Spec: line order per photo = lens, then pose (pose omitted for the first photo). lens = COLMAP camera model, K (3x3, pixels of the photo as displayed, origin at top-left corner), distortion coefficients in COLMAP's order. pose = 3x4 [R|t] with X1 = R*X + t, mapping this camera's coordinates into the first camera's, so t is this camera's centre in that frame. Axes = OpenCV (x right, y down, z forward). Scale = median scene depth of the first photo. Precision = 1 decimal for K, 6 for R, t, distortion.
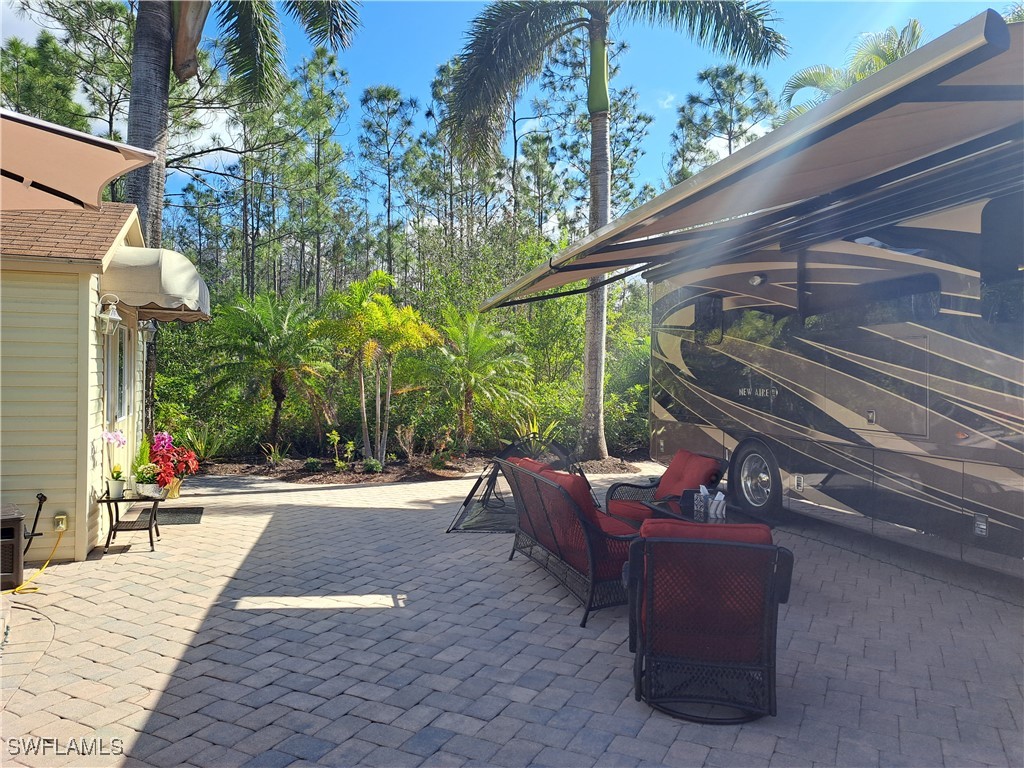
lens RADIAL K [[736.9, 0, 513.6], [0, 736.9, 380.9], [0, 0, 1]] dist [0.053950, -0.039672]
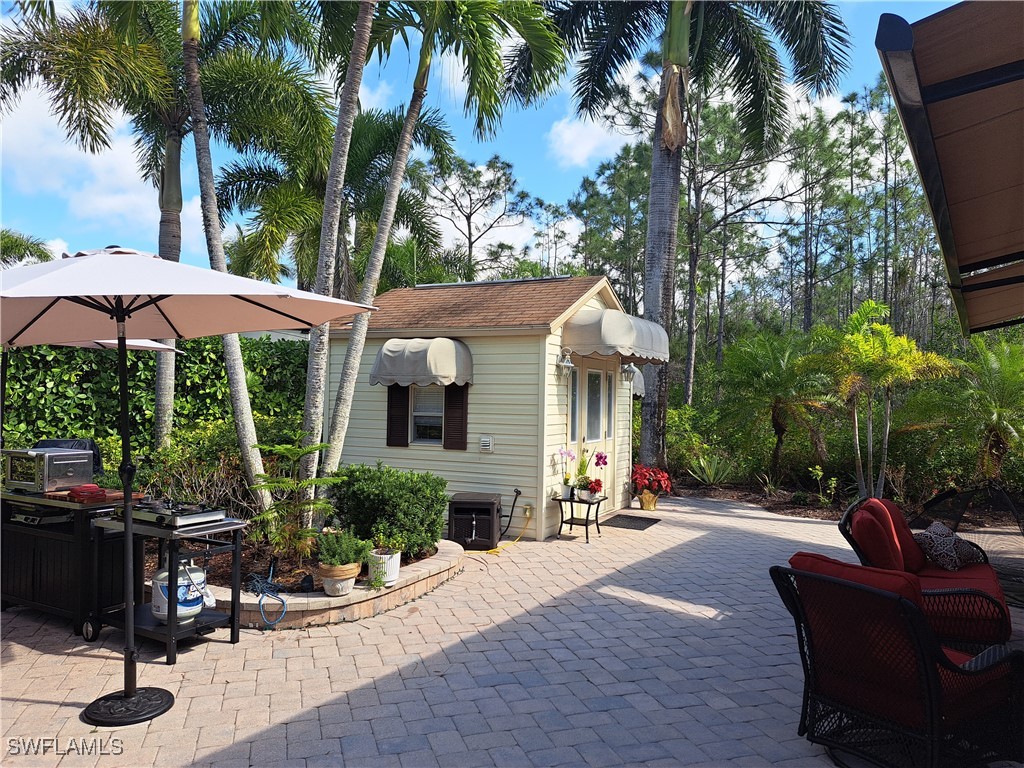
lens RADIAL K [[736.9, 0, 519.7], [0, 736.9, 391.0], [0, 0, 1]] dist [0.053950, -0.039672]
pose [[0.700983, -0.007948, -0.713133, 0.482861], [-0.016525, 0.999488, -0.027383, 0.002059], [0.712986, 0.030979, 0.700493, 0.014390]]
